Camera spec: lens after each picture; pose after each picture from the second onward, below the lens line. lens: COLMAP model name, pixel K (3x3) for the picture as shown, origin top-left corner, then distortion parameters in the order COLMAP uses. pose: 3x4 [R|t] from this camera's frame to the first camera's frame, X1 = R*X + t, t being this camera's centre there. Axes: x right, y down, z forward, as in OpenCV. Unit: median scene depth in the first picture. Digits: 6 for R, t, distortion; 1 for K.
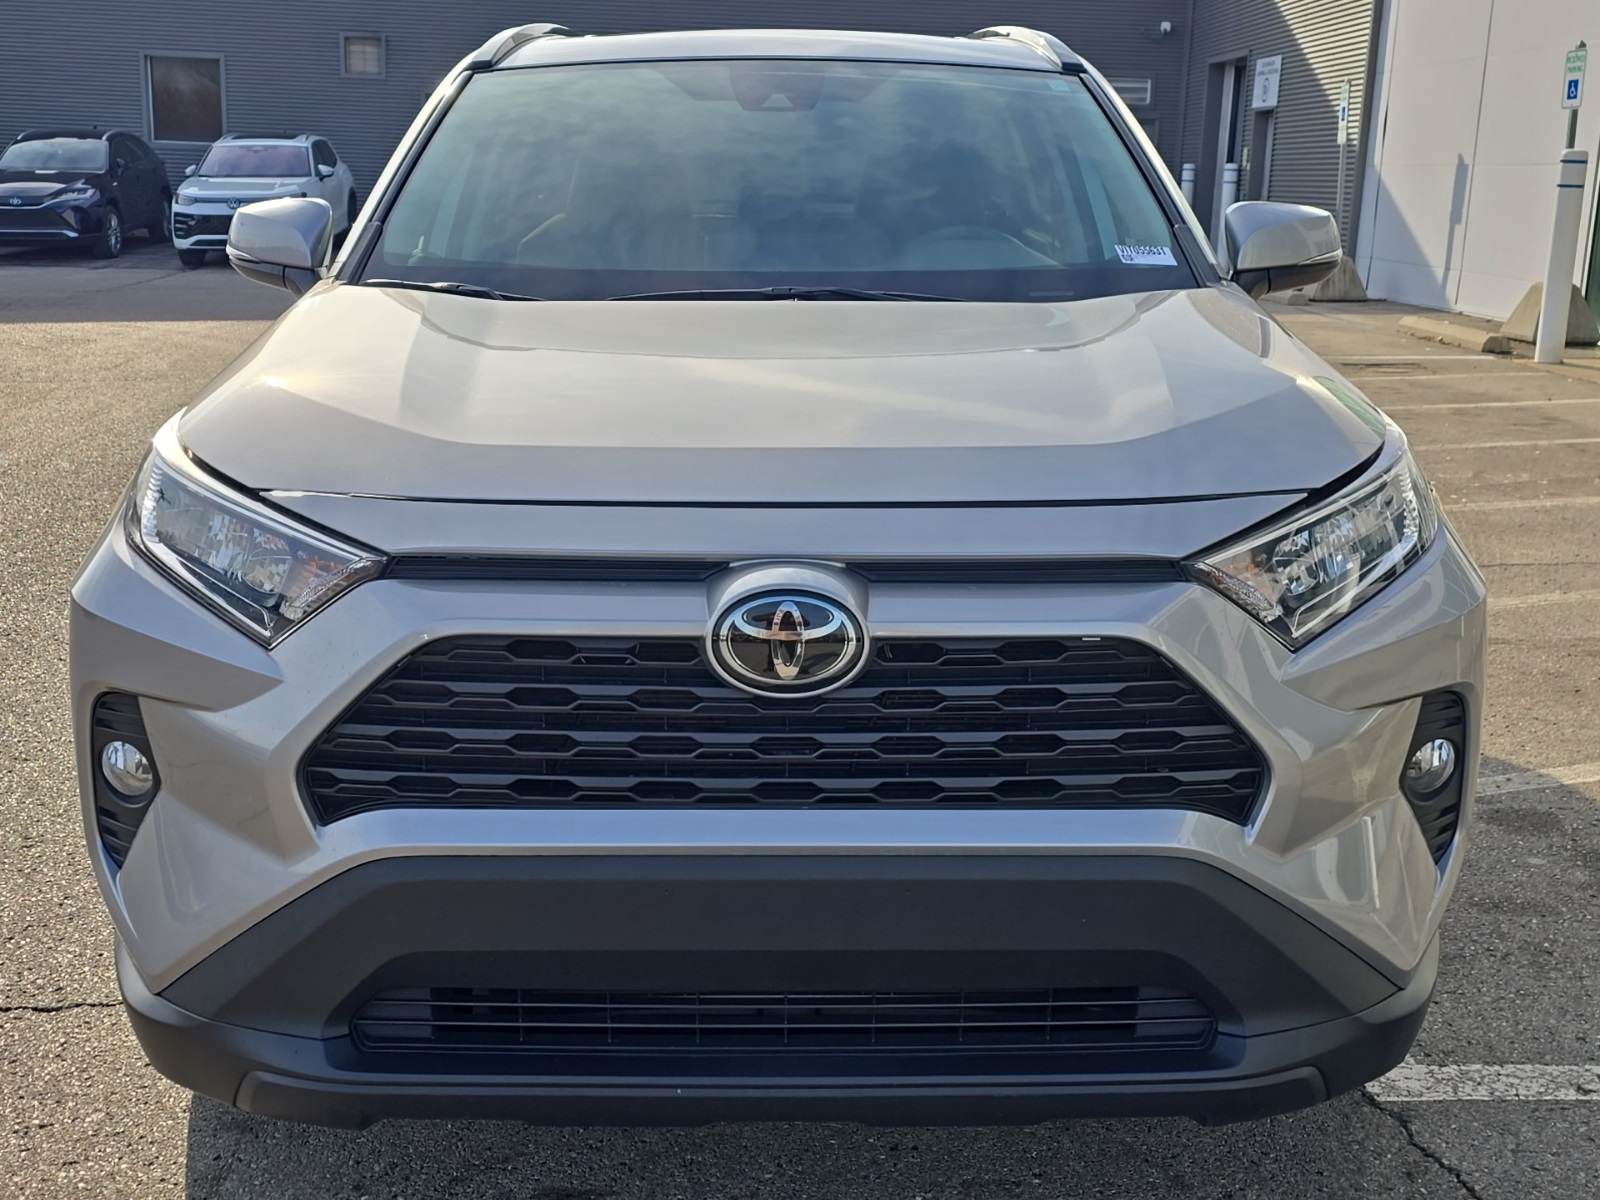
lens RADIAL K [[1839.6, 0, 800.0], [0, 1839.6, 600.0], [0, 0, 1]] dist [0.012846, 0.001373]
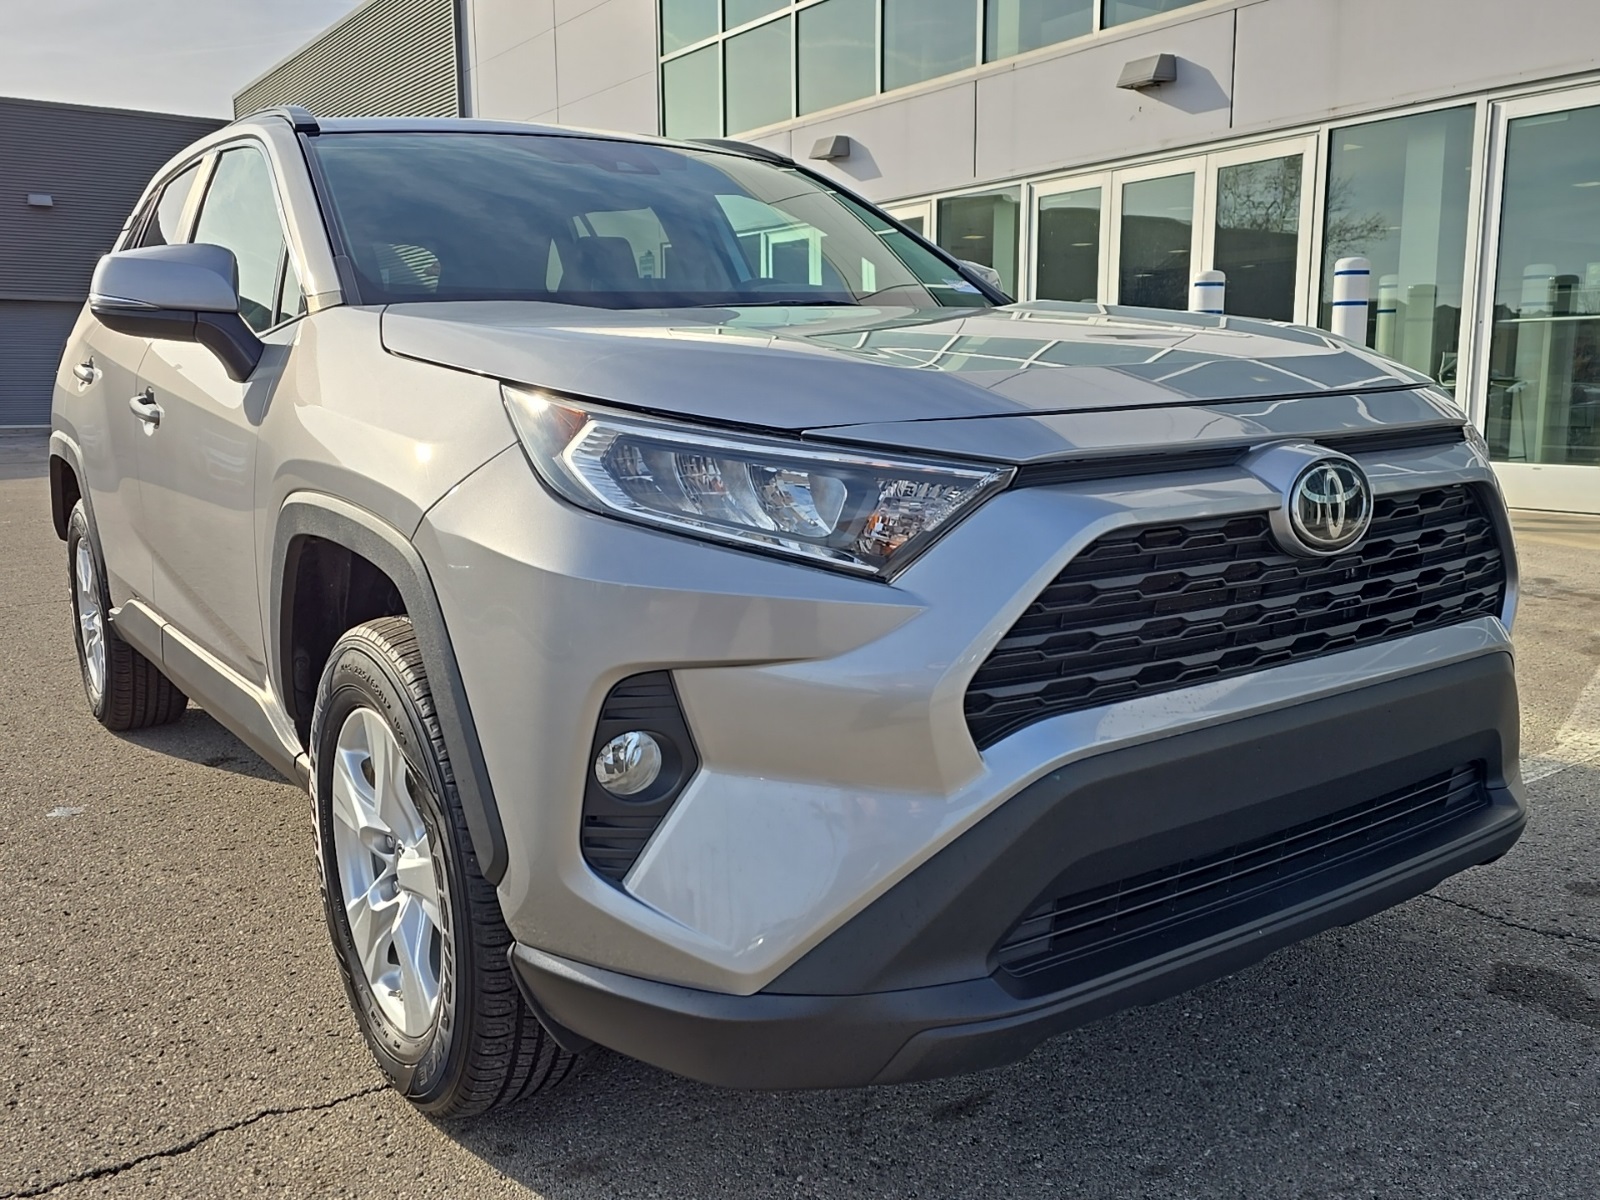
lens RADIAL K [[1356.6, 0, 800.0], [0, 1356.6, 600.0], [0, 0, 1]] dist [0.023875, -0.012788]
pose [[0.835245, -0.124947, 0.535494, -0.086766], [0.157152, 0.987465, -0.014714, 0.004813], [-0.526943, 0.096444, 0.844411, 0.053725]]
